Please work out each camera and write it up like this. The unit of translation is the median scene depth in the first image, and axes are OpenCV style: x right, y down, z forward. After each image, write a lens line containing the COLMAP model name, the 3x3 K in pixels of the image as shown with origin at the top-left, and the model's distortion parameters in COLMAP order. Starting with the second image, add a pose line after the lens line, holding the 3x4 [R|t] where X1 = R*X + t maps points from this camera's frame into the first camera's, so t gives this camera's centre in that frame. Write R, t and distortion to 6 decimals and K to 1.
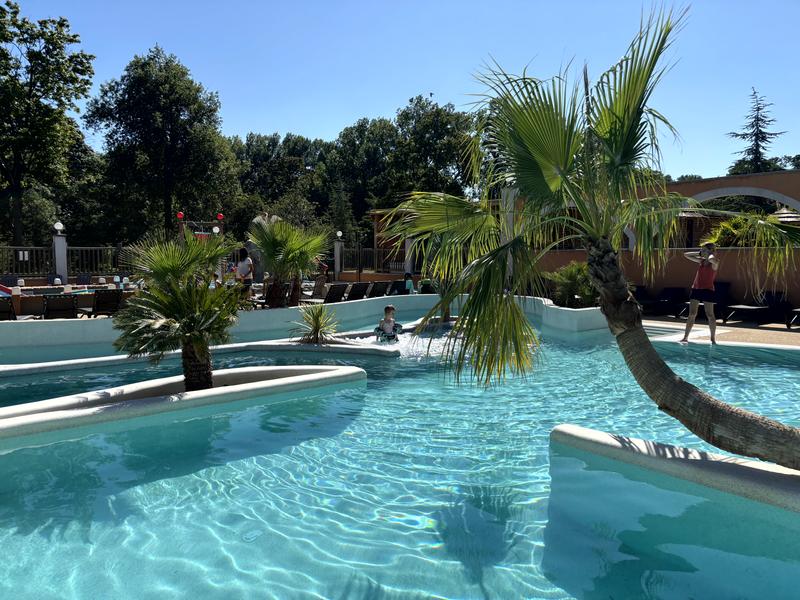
lens RADIAL K [[605.4, 0, 399.8], [0, 605.4, 300.4], [0, 0, 1]] dist [0.042040, -0.043783]
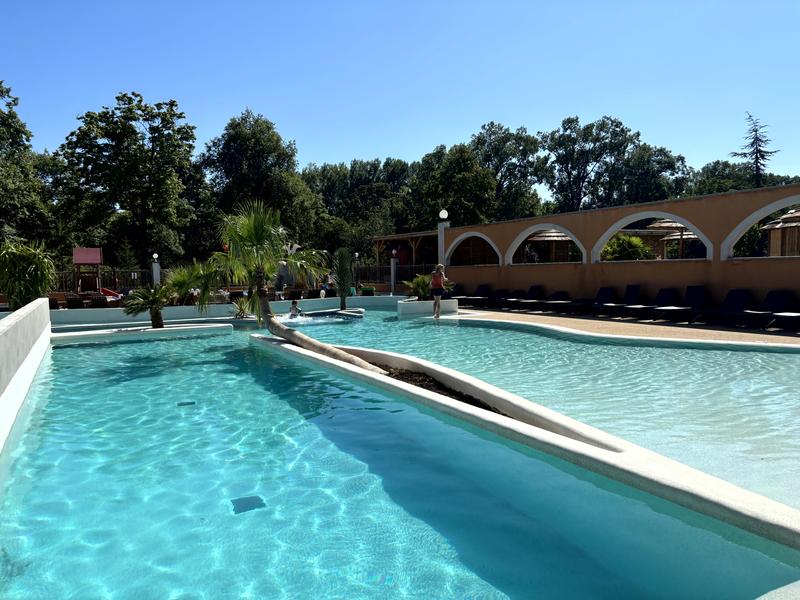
lens RADIAL K [[605.4, 0, 405.8], [0, 605.4, 302.8], [0, 0, 1]] dist [0.042040, -0.043783]
pose [[0.982704, -0.009397, -0.184946, 0.156622], [0.005927, 0.999796, -0.019306, 0.013664], [0.185090, 0.017876, 0.982559, -0.177014]]
